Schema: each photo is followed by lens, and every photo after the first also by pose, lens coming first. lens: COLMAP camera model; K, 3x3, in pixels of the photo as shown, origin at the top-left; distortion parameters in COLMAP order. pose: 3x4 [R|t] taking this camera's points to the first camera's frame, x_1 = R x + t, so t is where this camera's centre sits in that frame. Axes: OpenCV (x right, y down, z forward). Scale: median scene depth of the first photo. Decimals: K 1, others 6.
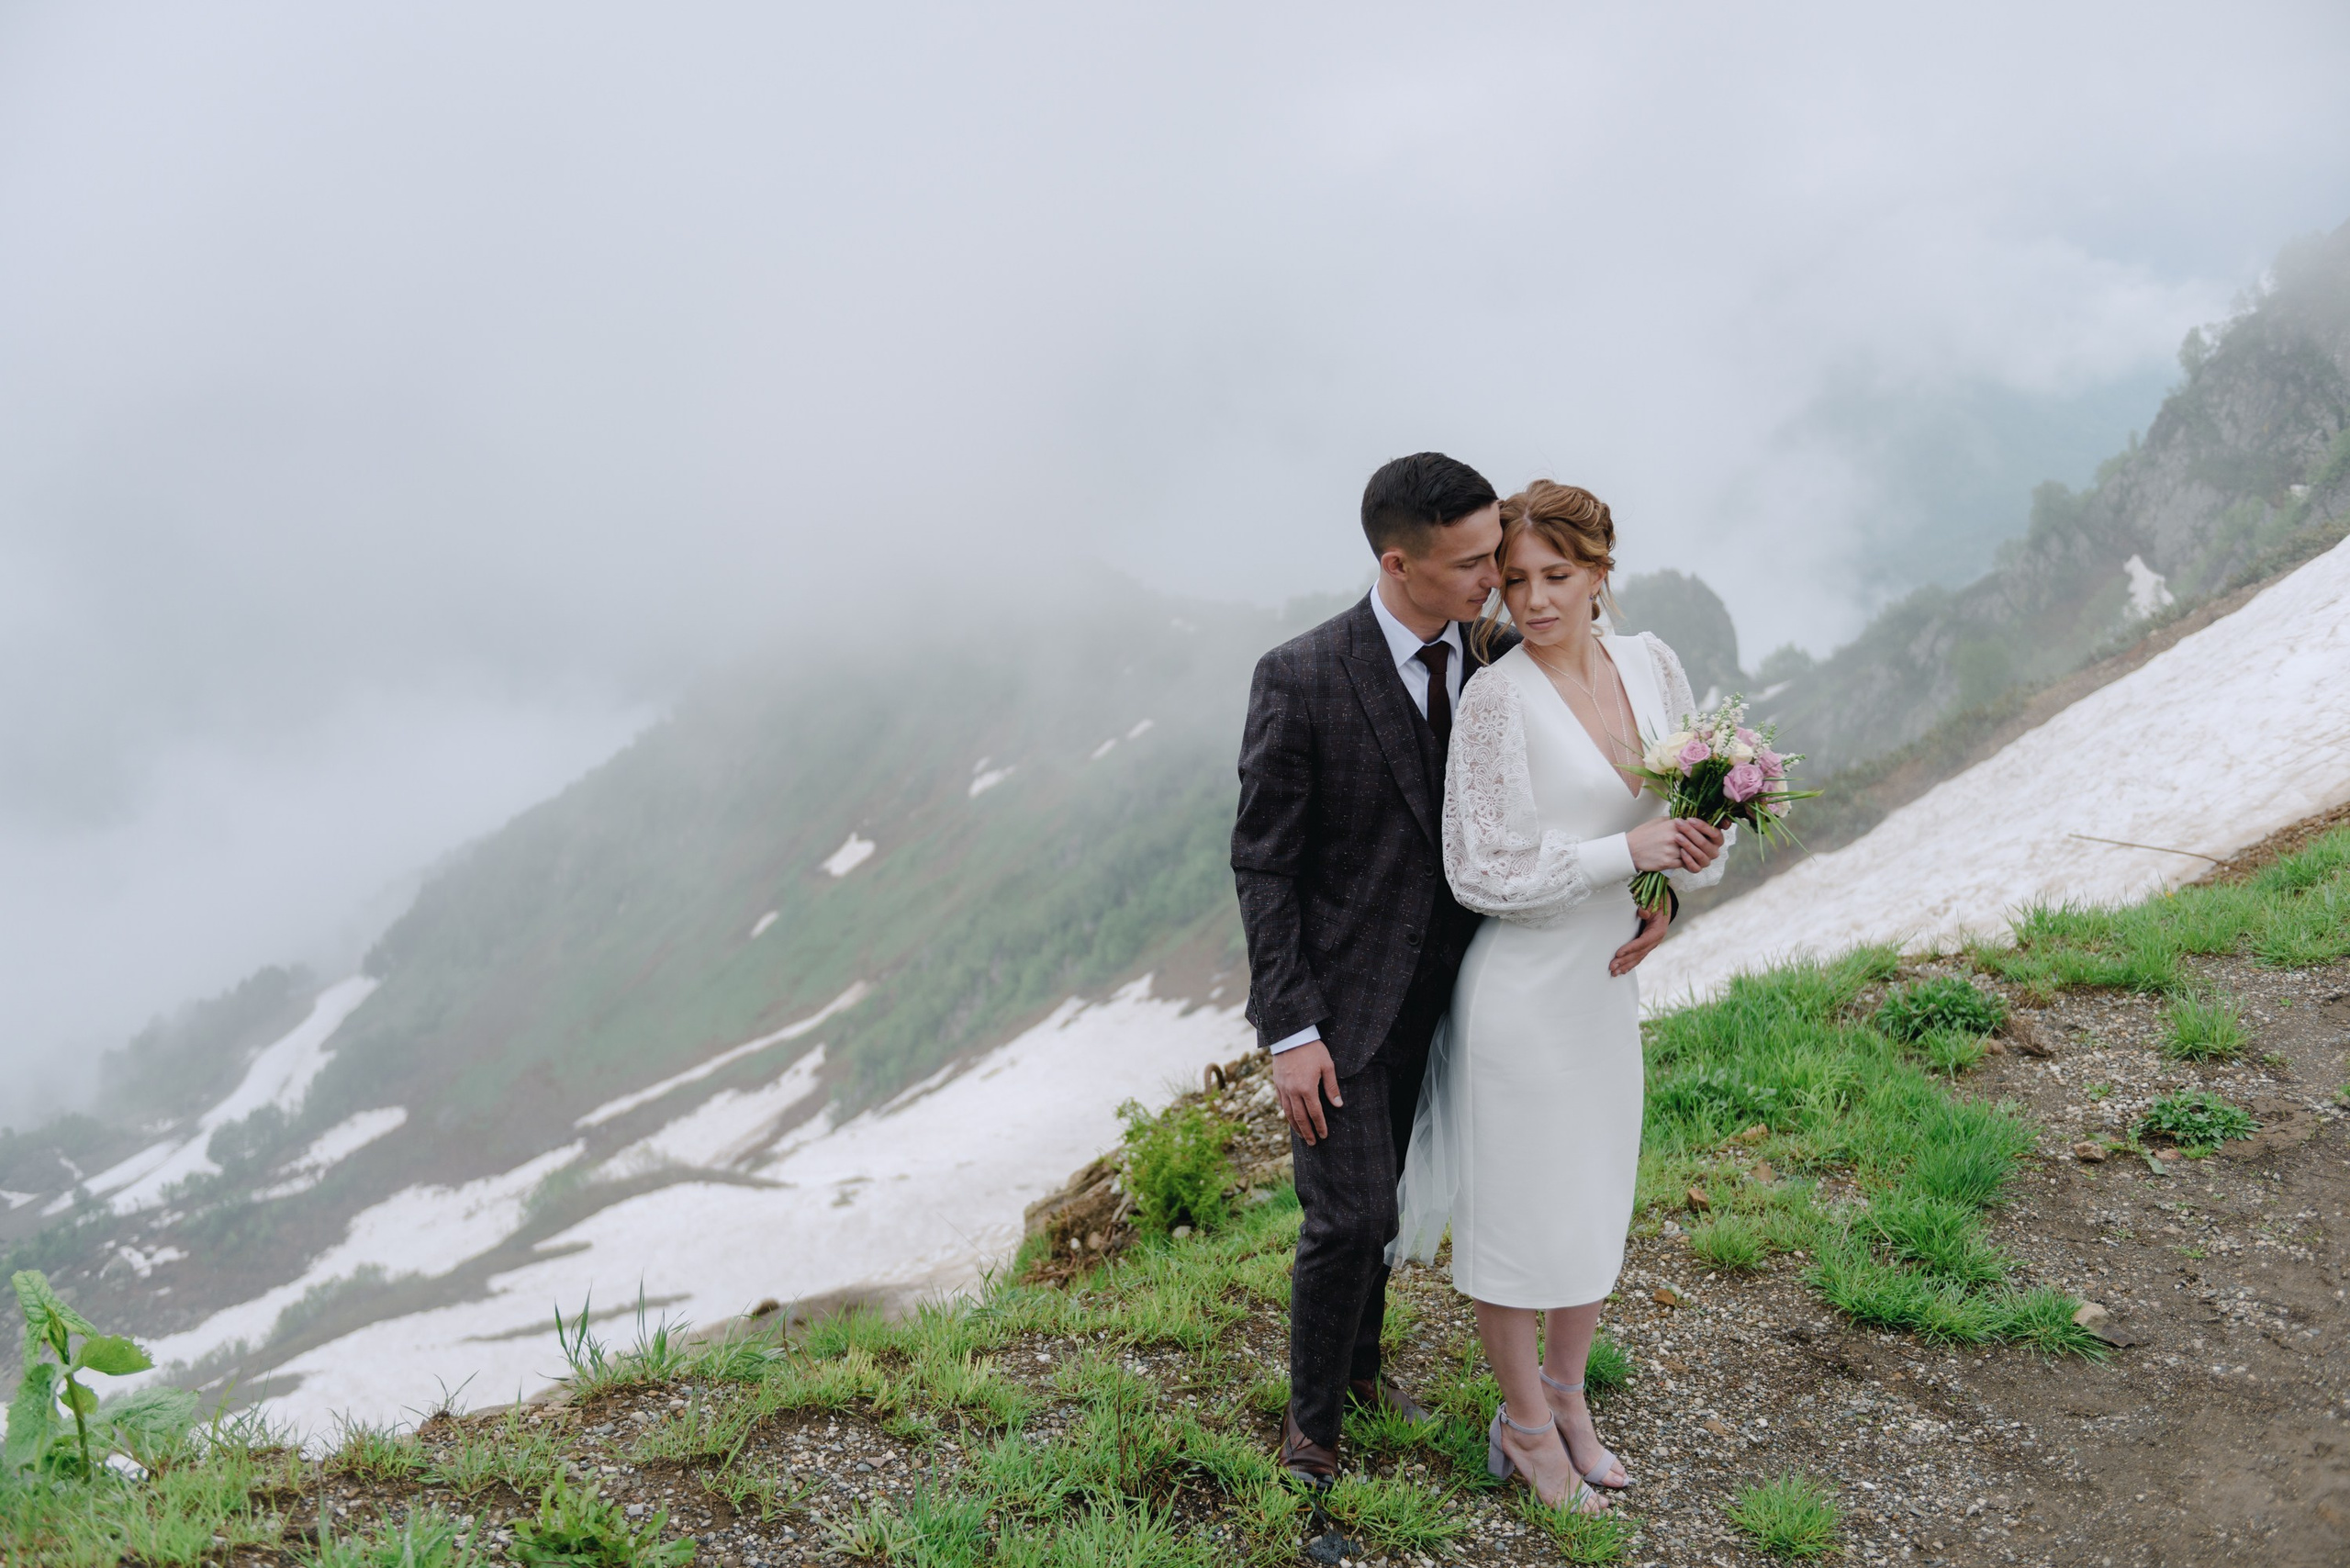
lens RADIAL K [[2298.3, 0, 1175.0], [0, 2298.3, 784.0], [0, 0, 1]] dist [-0.017416, 0.005548]
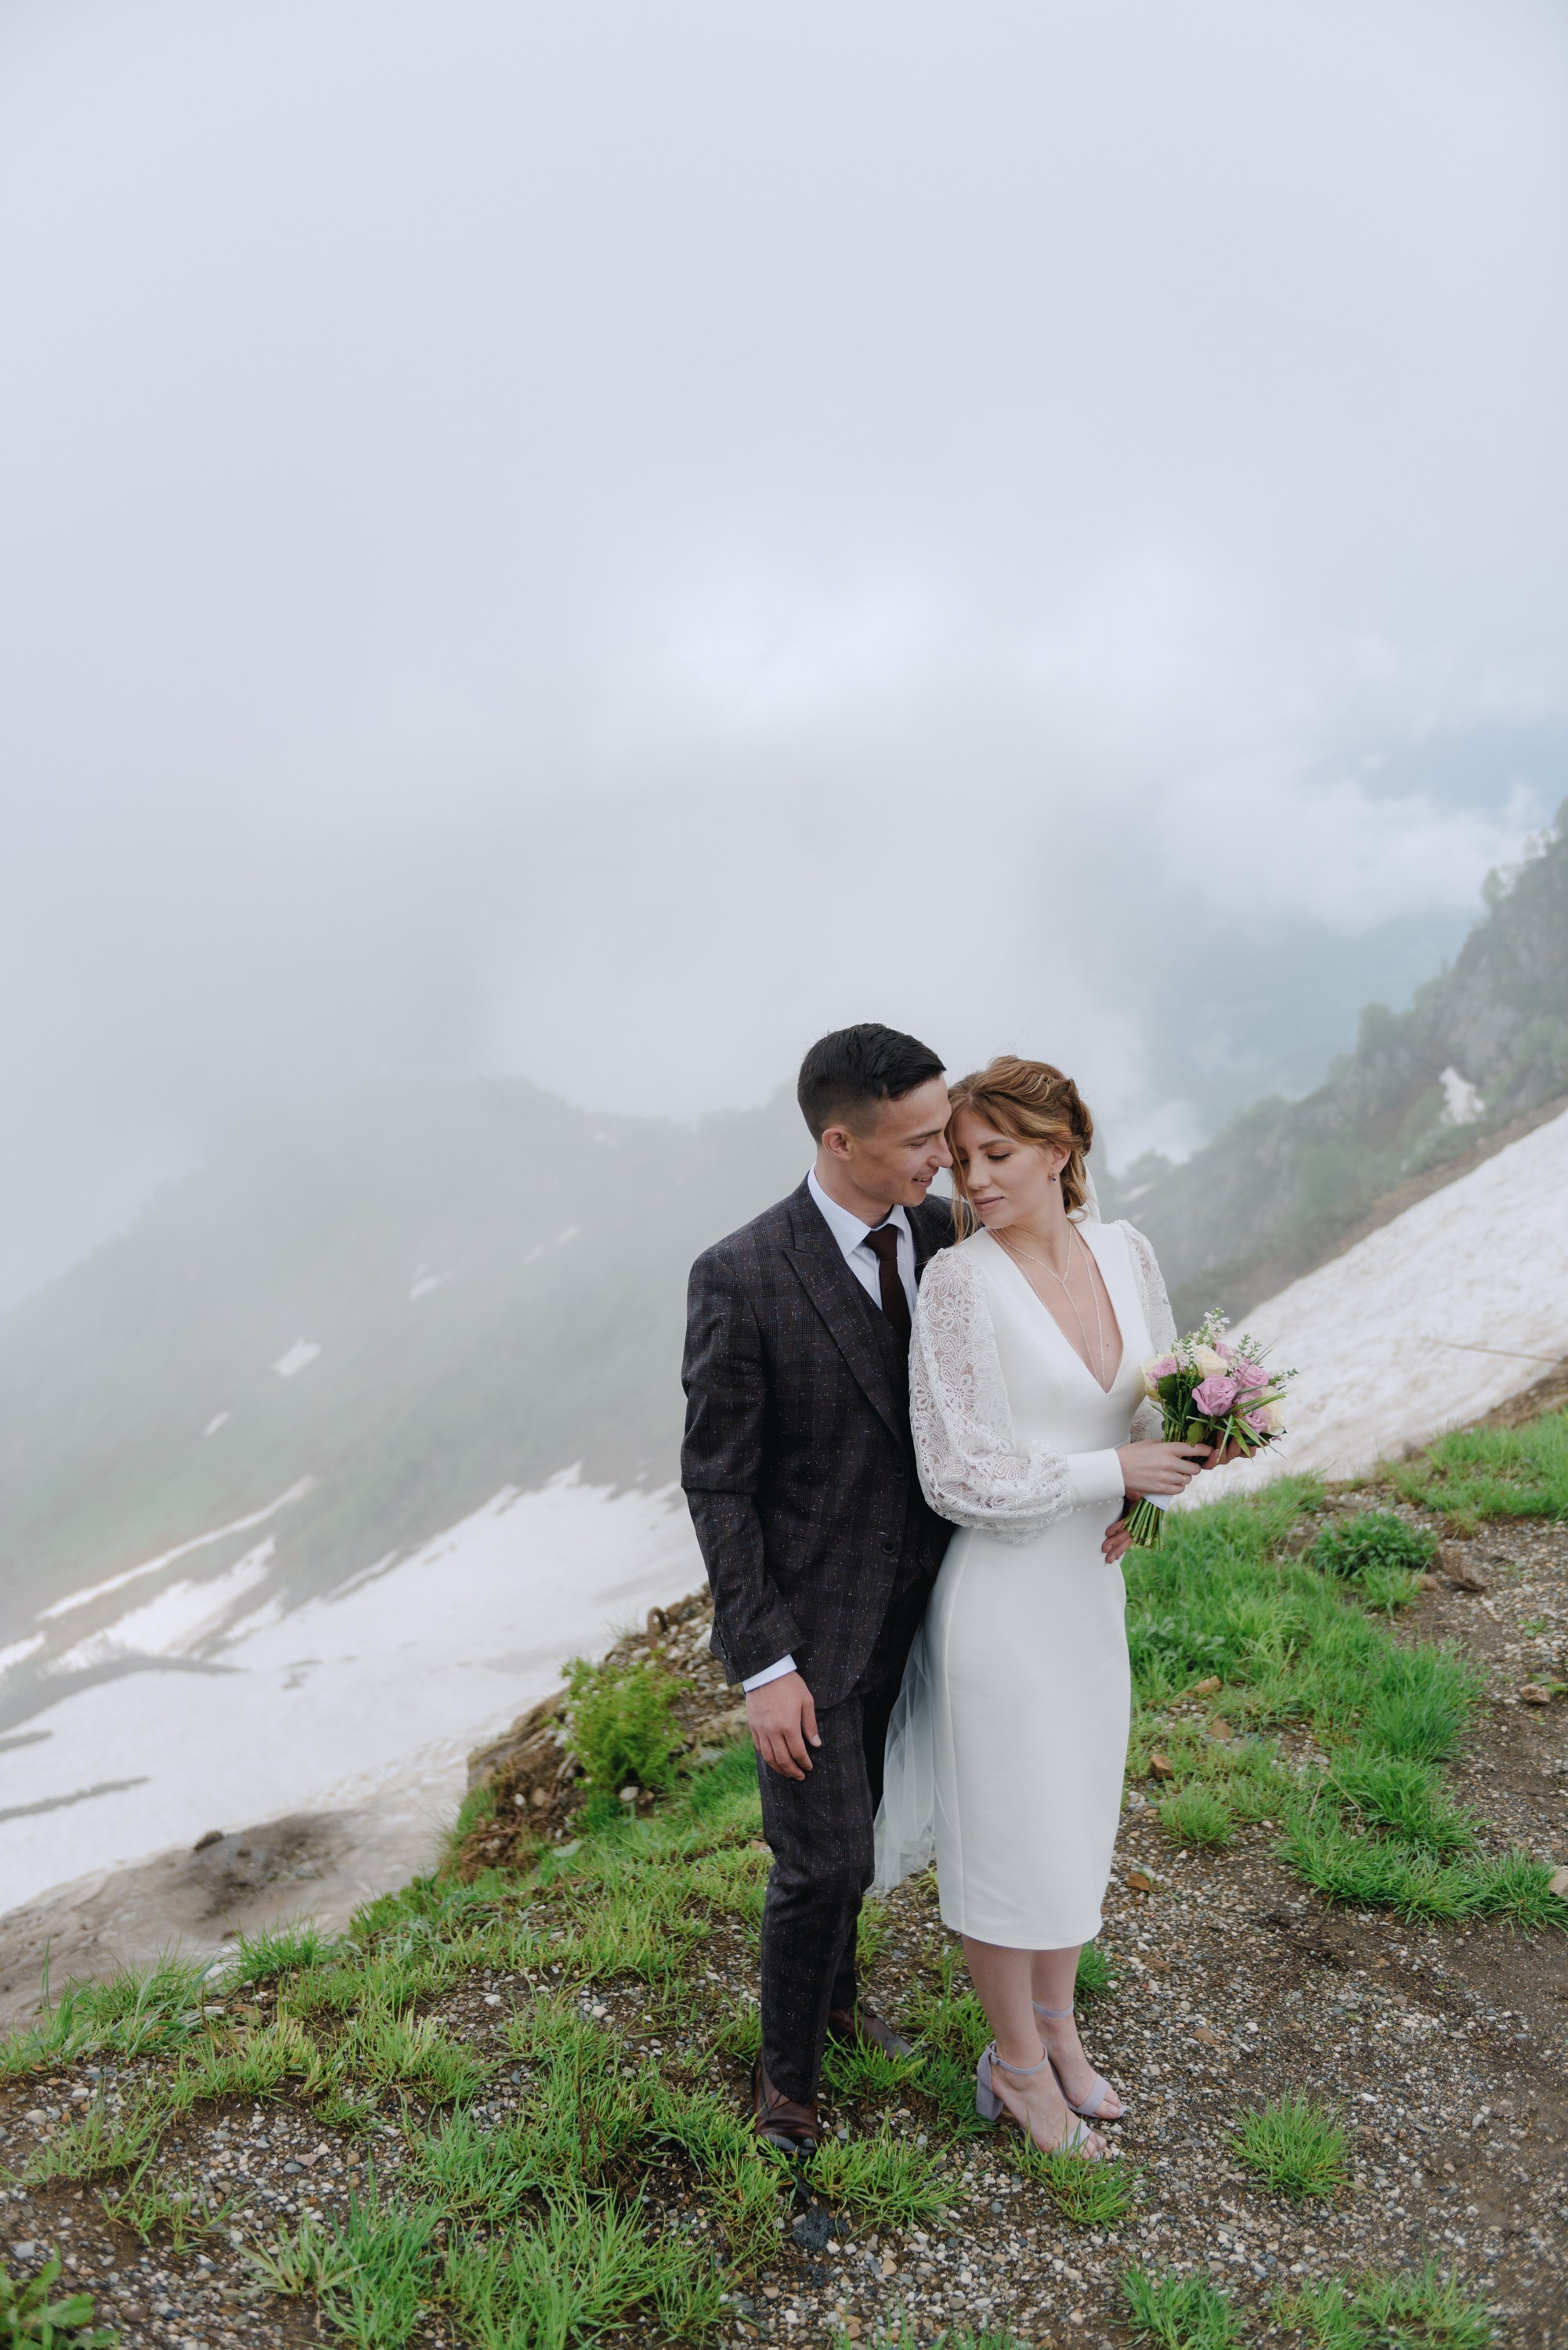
lens RADIAL K [[2099.7, 0, 784.0], [0, 2099.7, 1175.0], [0, 0, 1]] dist [-0.015483, -0.009477]
pose [[0.996019, -0.014225, 0.087996, -0.010114], [0.018749, 0.998533, -0.050792, -0.036576], [-0.087144, 0.052239, 0.994825, 0.136642]]
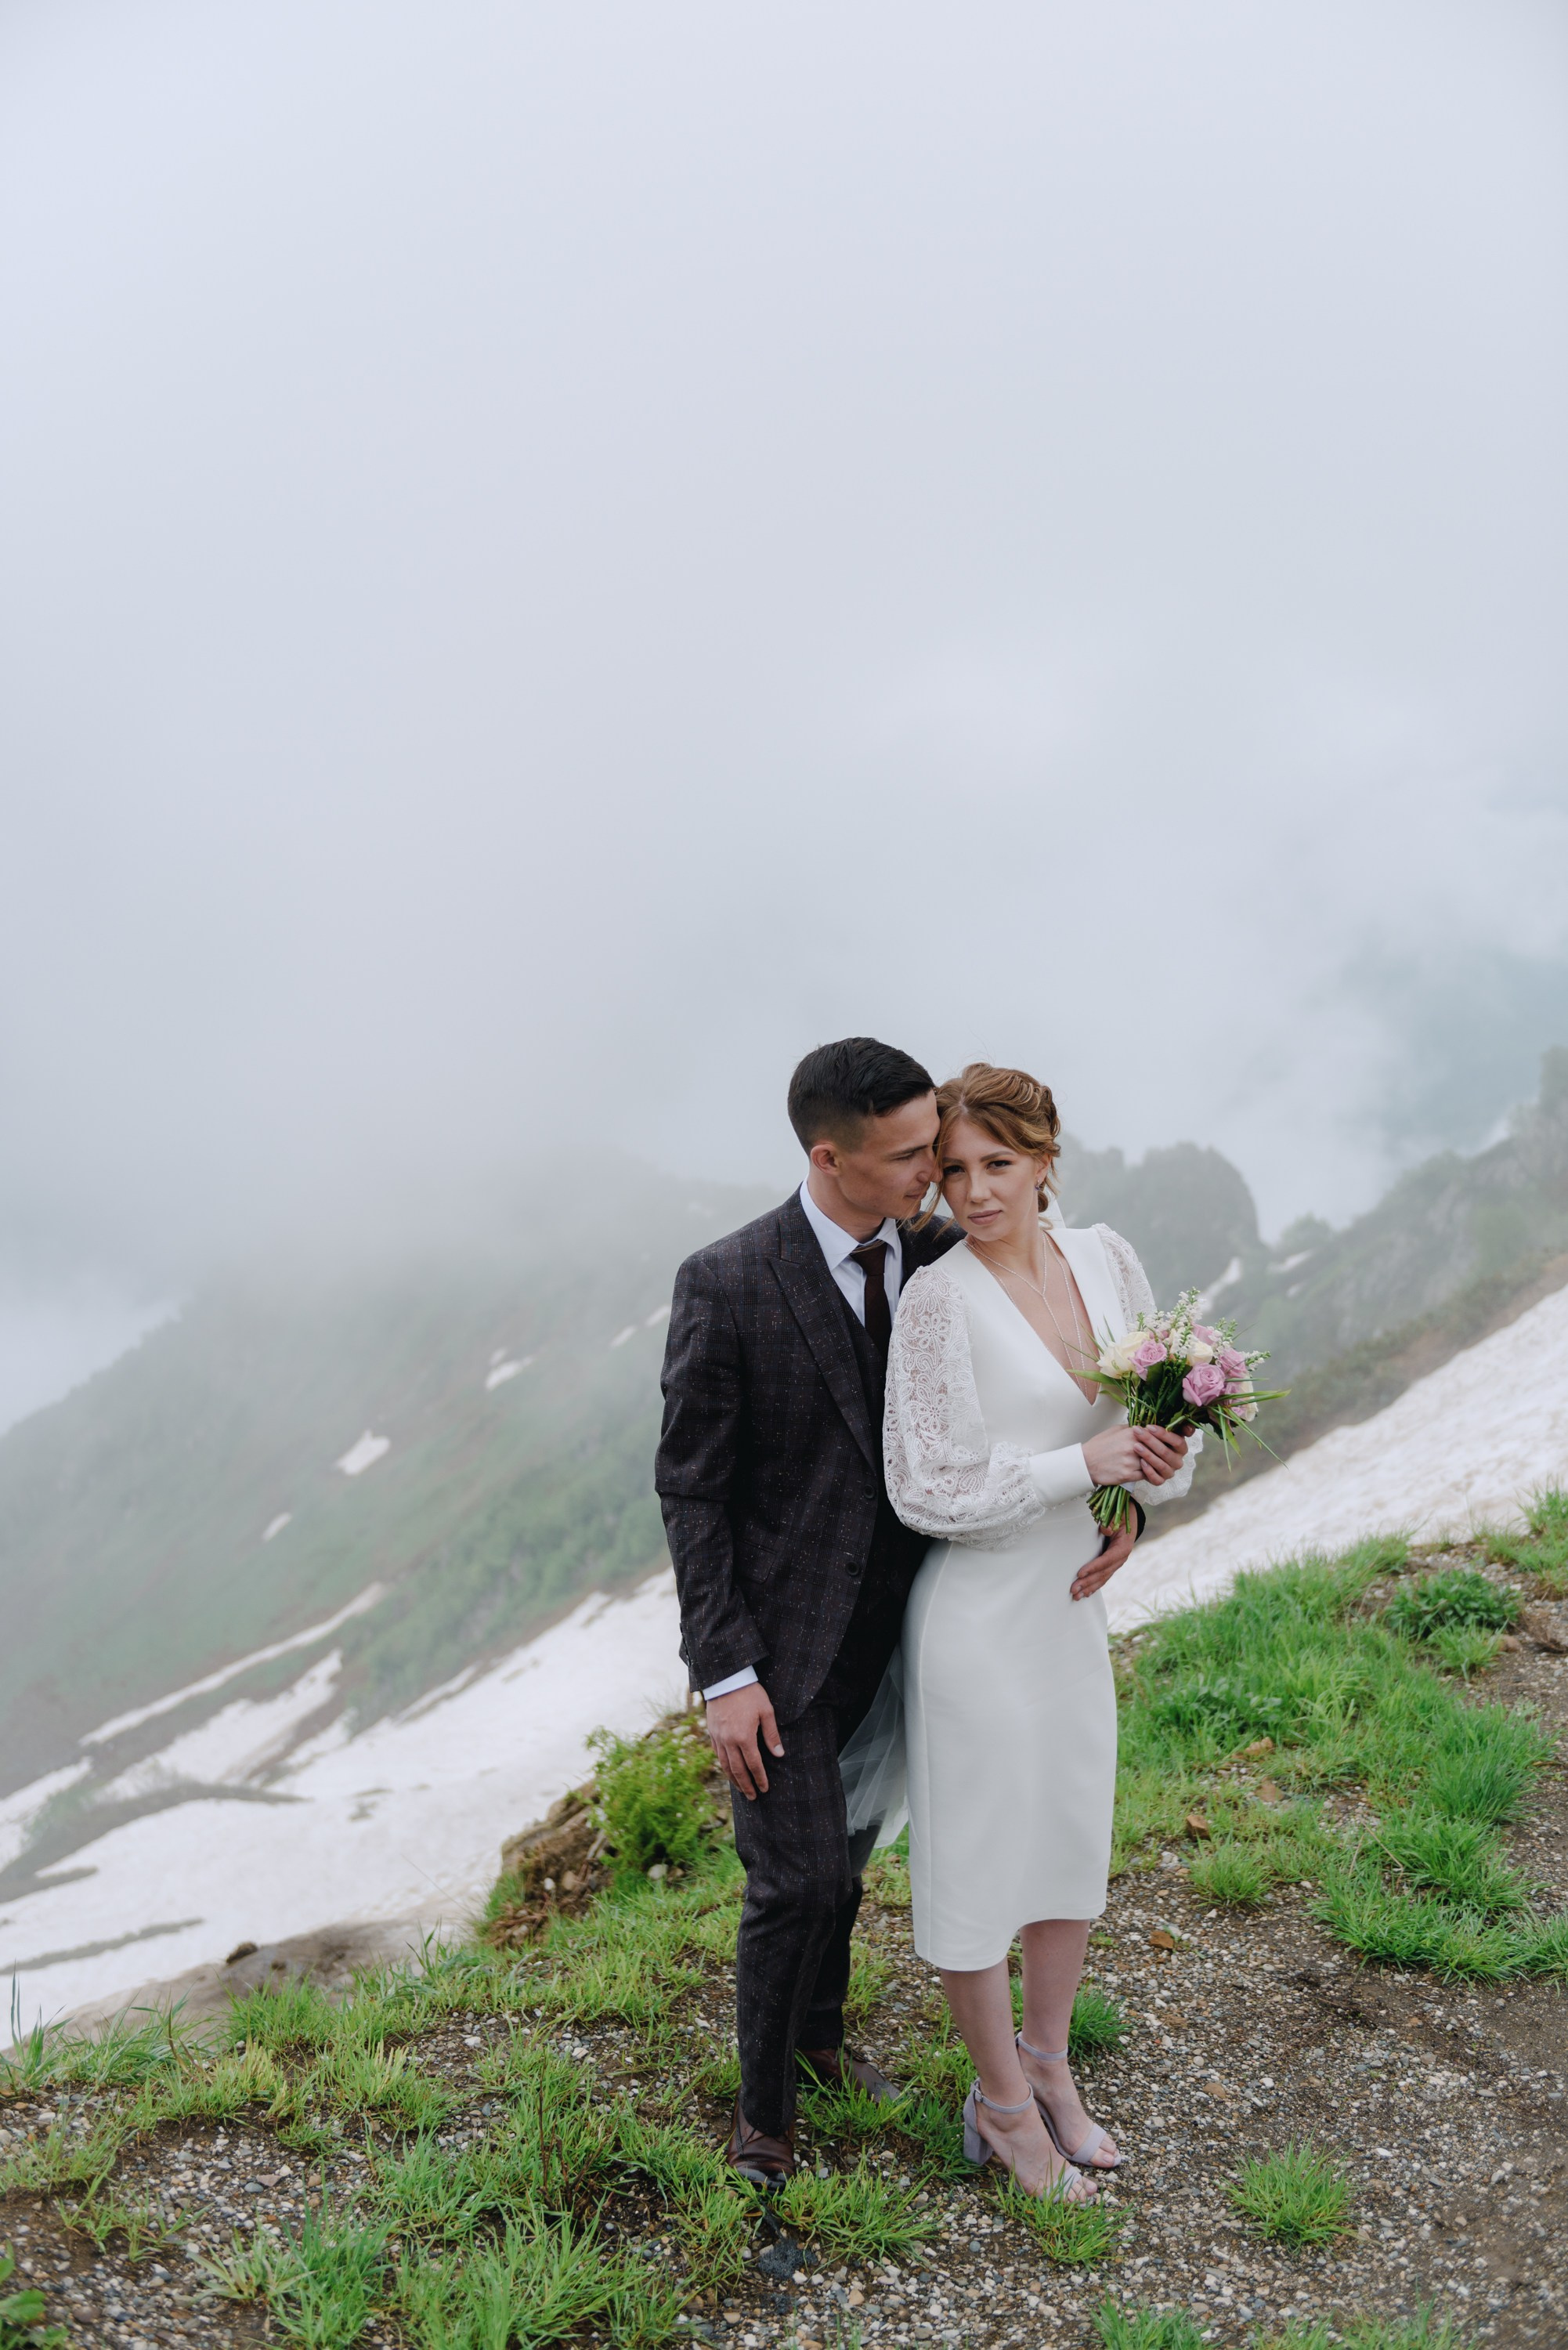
lens RADIAL K [[2327.7, 0, 784.0], [0, 2327.7, 1175.0], [0, 0, 1]] dist [-0.007696, -0.013955]
pose [[0.998942, -0.023371, 0.039610, 0.037068], [0.026587, 0.996218, -0.082725, -0.010235], [-0.037527, 0.083691, 0.995785, 0.058792]]
